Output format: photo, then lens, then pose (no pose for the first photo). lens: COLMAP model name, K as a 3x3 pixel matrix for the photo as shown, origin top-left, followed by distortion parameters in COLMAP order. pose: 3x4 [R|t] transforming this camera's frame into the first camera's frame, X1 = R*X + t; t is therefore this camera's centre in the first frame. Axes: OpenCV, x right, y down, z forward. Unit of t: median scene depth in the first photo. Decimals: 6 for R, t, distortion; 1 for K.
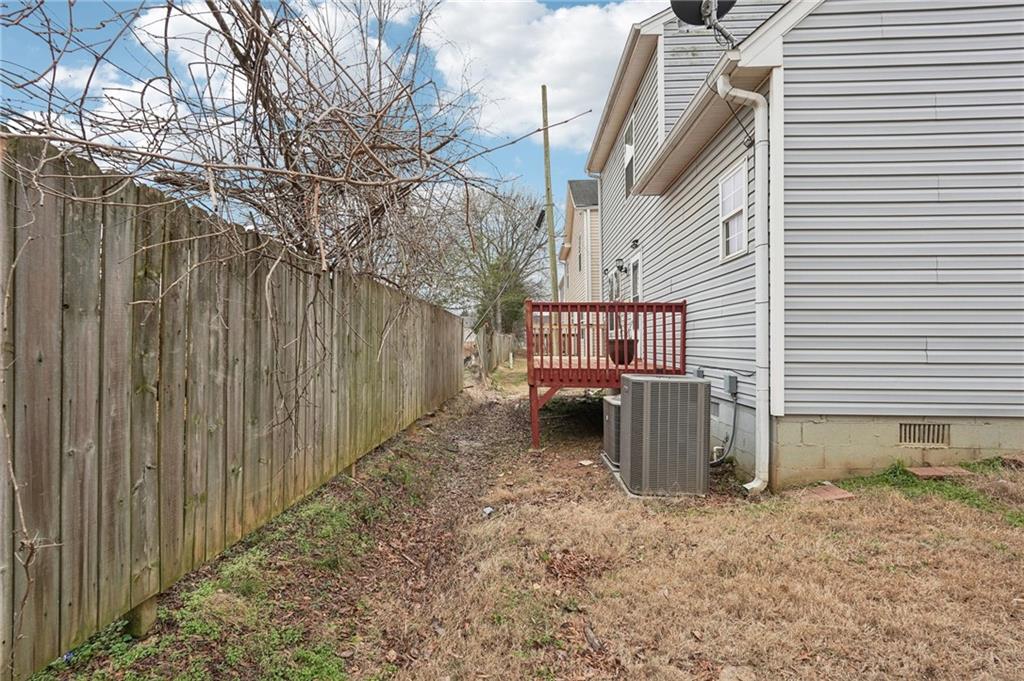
lens RADIAL K [[457.7, 0, 506.5], [0, 457.7, 361.2], [0, 0, 1]] dist [-0.009292, 0.000159]
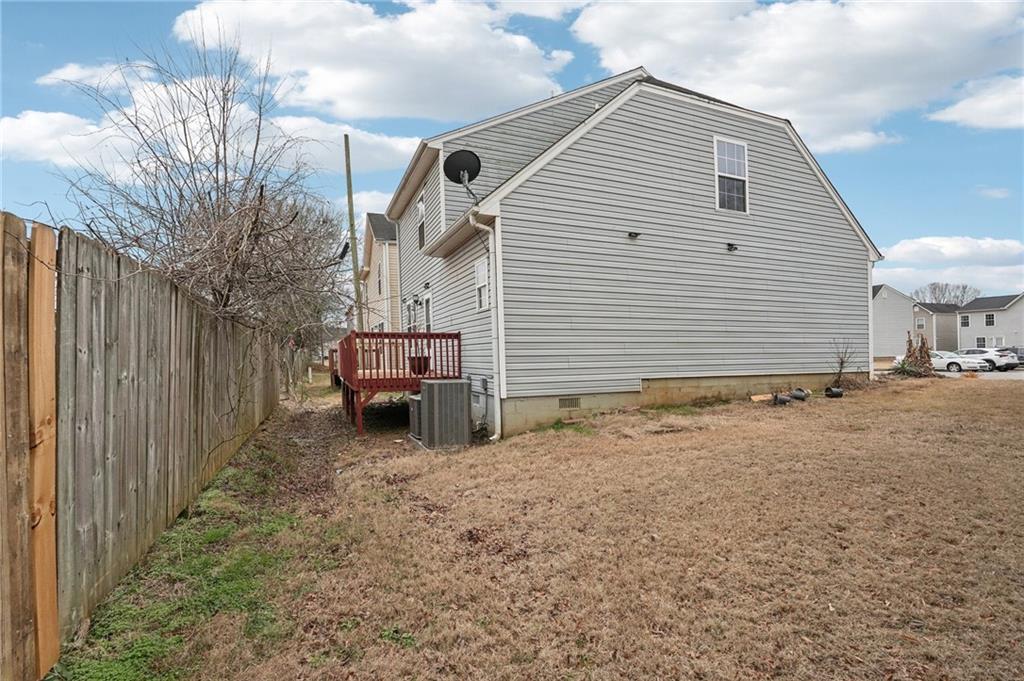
lens RADIAL K [[457.7, 0, 506.5], [0, 457.7, 361.2], [0, 0, 1]] dist [-0.009292, 0.000159]
pose [[0.903778, -0.018333, 0.427608, -0.142695], [0.029264, 0.999391, -0.019002, 0.001609], [-0.427000, 0.029687, 0.903764, -0.511138]]
